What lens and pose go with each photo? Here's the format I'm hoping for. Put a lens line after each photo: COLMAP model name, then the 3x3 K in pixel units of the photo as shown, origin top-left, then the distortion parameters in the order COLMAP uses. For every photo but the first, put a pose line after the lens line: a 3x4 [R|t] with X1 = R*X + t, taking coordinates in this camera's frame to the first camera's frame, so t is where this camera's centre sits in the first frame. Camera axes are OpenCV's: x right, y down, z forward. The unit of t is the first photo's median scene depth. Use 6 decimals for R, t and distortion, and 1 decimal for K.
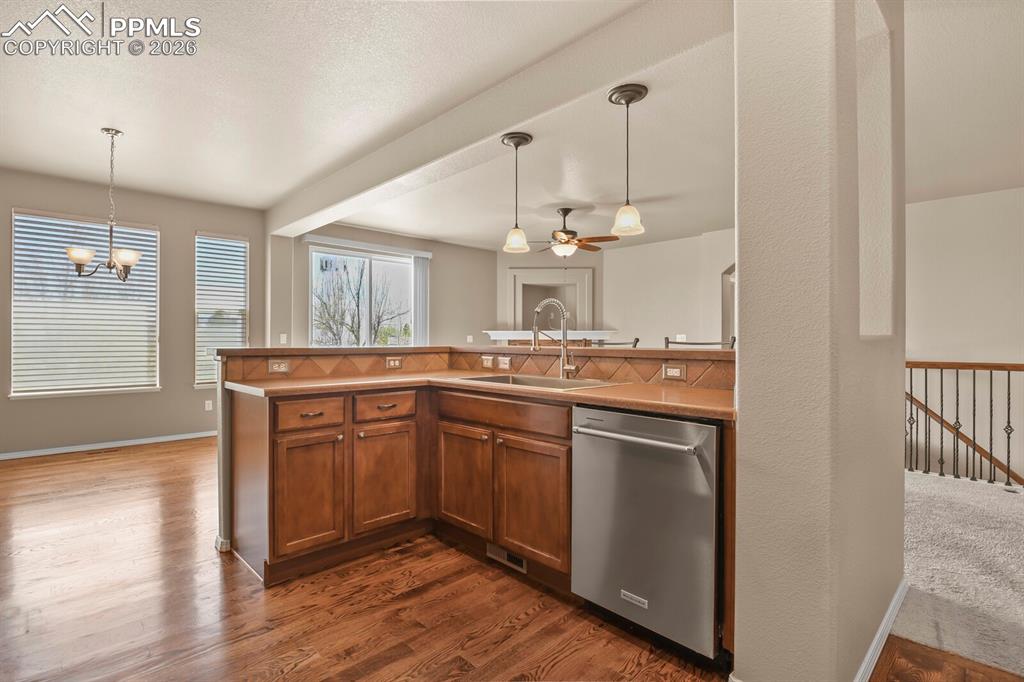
lens RADIAL K [[498.6, 0, 510.3], [0, 498.6, 340.5], [0, 0, 1]] dist [-0.013372, -0.001354]
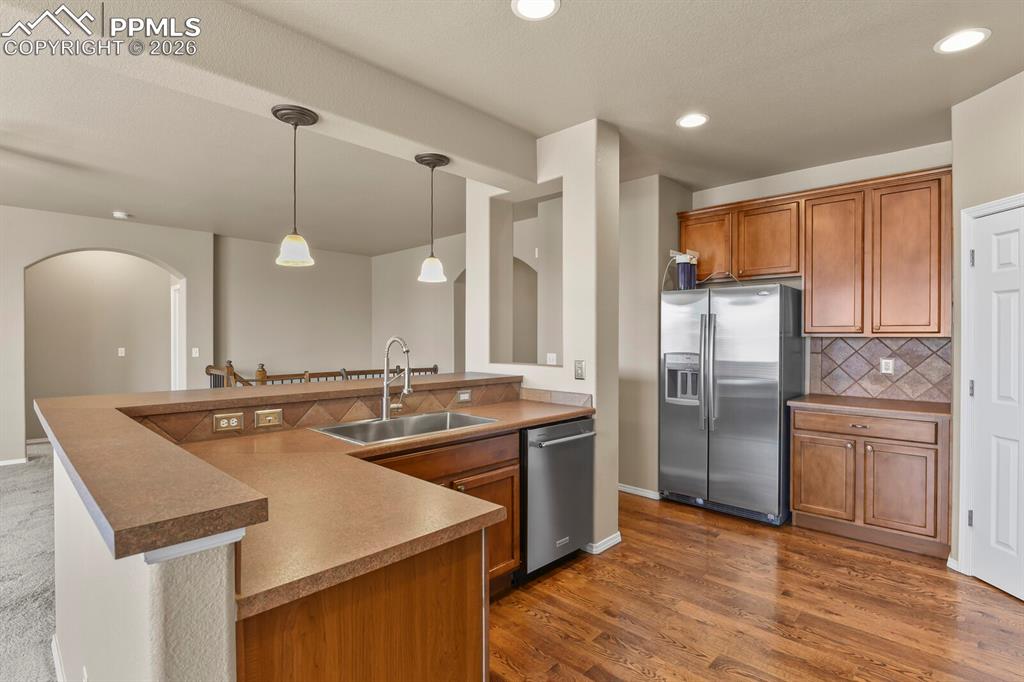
lens RADIAL K [[498.6, 0, 510.3], [0, 498.6, 340.5], [0, 0, 1]] dist [-0.013372, -0.001354]
pose [[-0.036262, -0.006865, 0.999319, -0.721816], [0.001453, 0.999975, 0.006922, -0.068305], [-0.999341, 0.001703, -0.036251, 0.676180]]
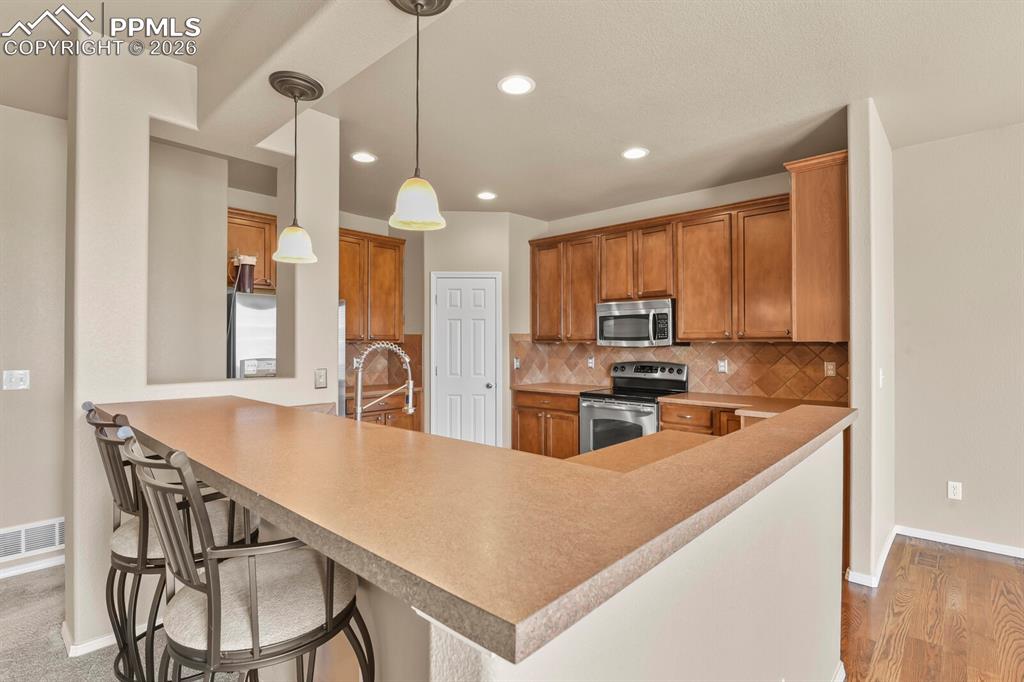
lens RADIAL K [[498.6, 0, 510.3], [0, 498.6, 340.5], [0, 0, 1]] dist [-0.013372, -0.001354]
pose [[-0.998175, -0.000820, -0.060382, -0.045250], [-0.000742, 0.999999, -0.001307, -0.070959], [0.060383, -0.001260, -0.998174, 1.418904]]
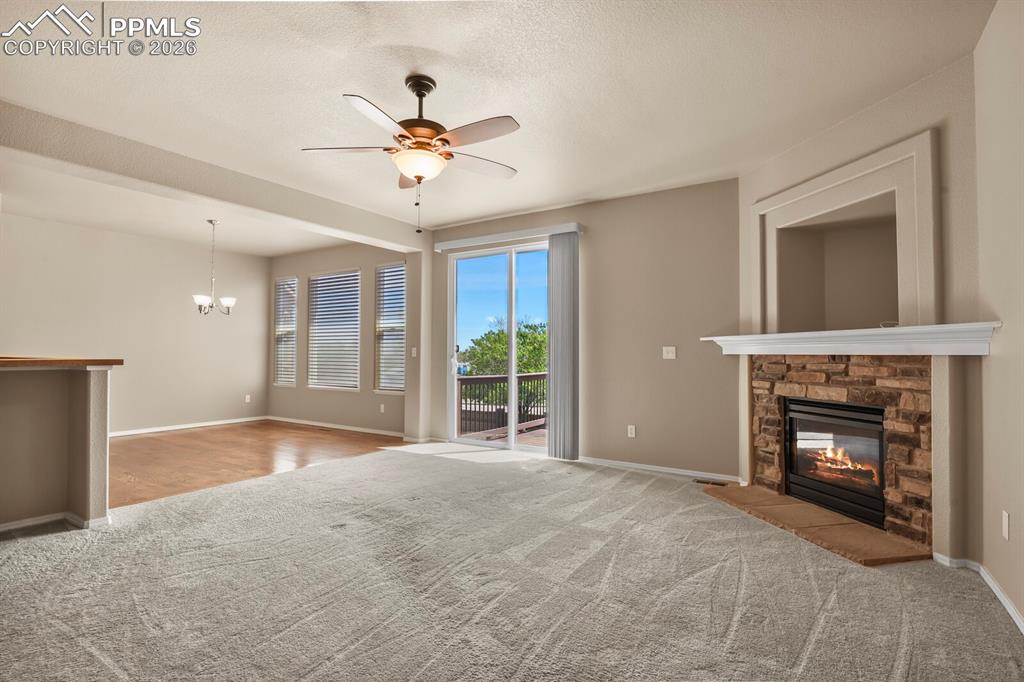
lens RADIAL K [[498.6, 0, 510.3], [0, 498.6, 340.5], [0, 0, 1]] dist [-0.013372, -0.001354]
pose [[0.222941, -0.024927, -0.974513, 1.098620], [-0.004231, 0.999639, -0.026537, -0.003100], [0.974823, 0.010039, 0.222755, 1.816201]]
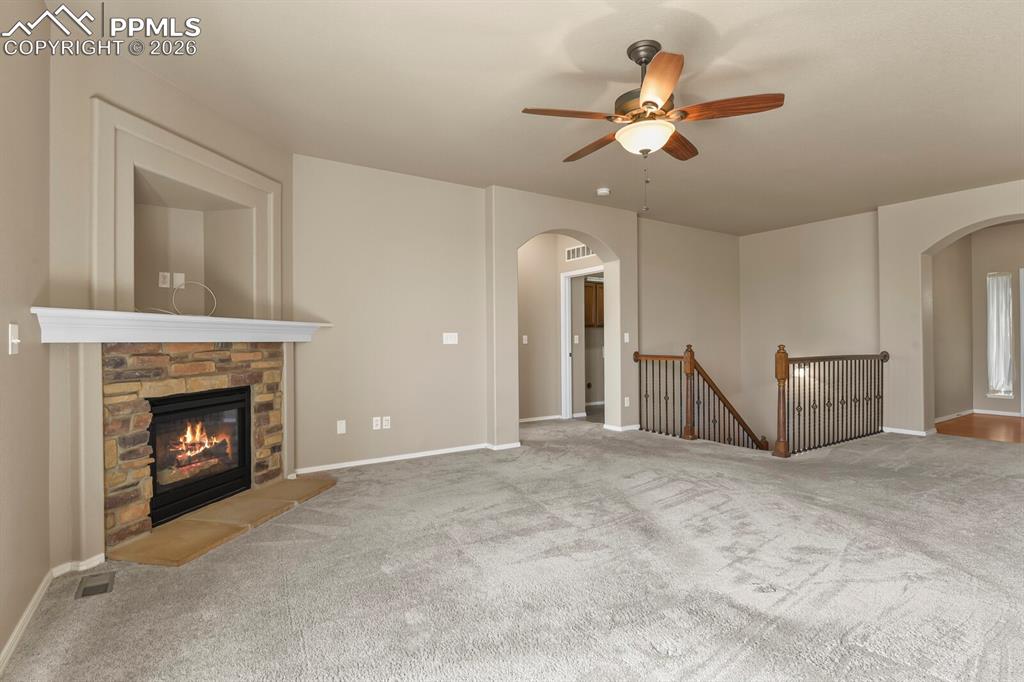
lens RADIAL K [[498.6, 0, 510.3], [0, 498.6, 340.5], [0, 0, 1]] dist [-0.013372, -0.001354]
pose [[0.185957, -0.000927, 0.982557, -0.651724], [0.007231, 0.999974, -0.000425, -0.002319], [-0.982531, 0.007184, 0.185959, 1.925868]]
